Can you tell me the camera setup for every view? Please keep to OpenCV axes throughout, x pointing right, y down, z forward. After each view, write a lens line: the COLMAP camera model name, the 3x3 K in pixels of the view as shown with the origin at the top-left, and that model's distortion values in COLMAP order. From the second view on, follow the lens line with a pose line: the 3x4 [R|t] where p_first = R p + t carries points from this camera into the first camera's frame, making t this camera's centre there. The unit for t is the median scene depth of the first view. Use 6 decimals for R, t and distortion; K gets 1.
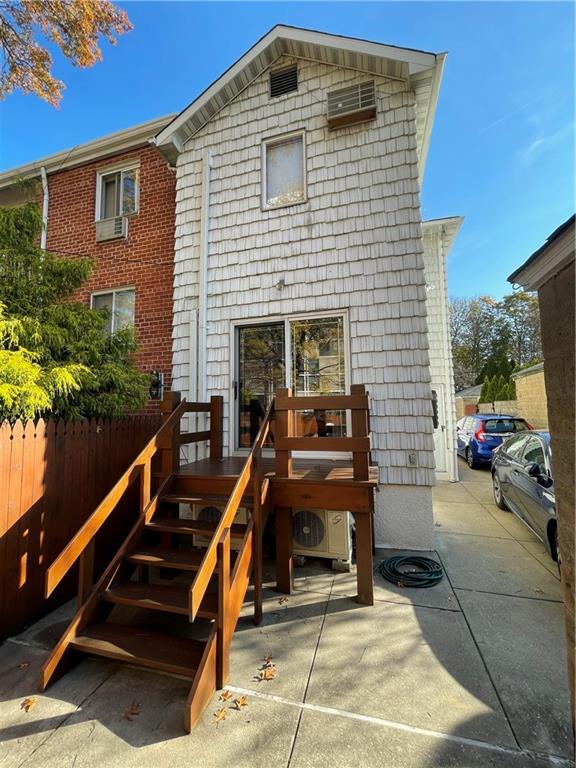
lens RADIAL K [[309.6, 0, 287.6], [0, 309.6, 388.0], [0, 0, 1]] dist [-0.001718, 0.000298]
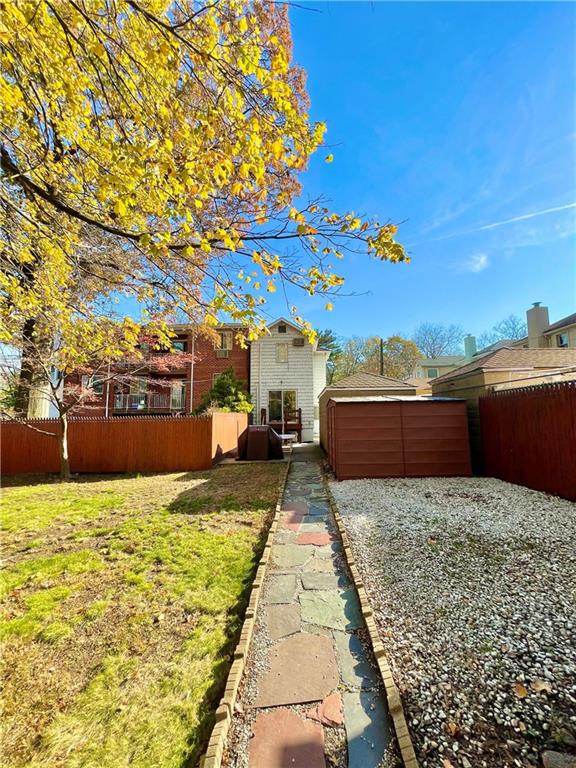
lens RADIAL K [[309.6, 0, 288.1], [0, 309.6, 384.5], [0, 0, 1]] dist [-0.001718, 0.000298]
pose [[0.978217, 0.023976, 0.206195, -0.773364], [-0.022696, 0.999706, -0.008570, -0.266824], [-0.206340, 0.003704, 0.978473, -3.032242]]
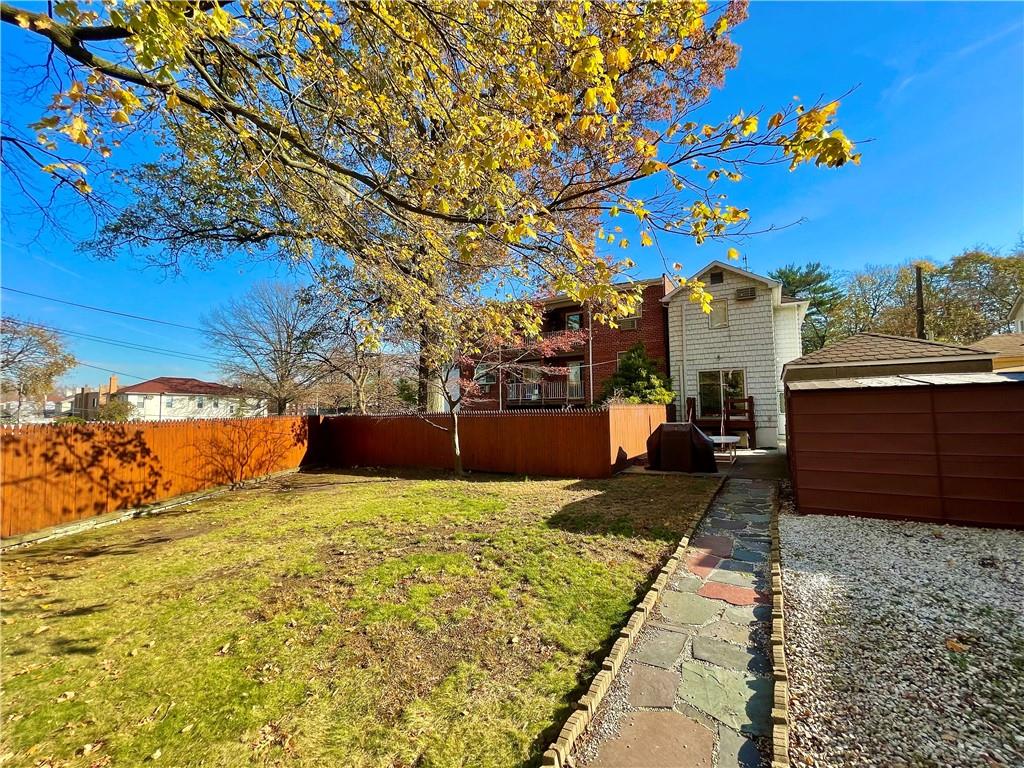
lens RADIAL K [[412.8, 0, 511.5], [0, 412.8, 383.0], [0, 0, 1]] dist [-0.001718, 0.000298]
pose [[0.950496, -0.020151, -0.310084, -0.635203], [0.033182, 0.998771, 0.036807, -0.301011], [0.308961, -0.045274, 0.949996, -3.075307]]
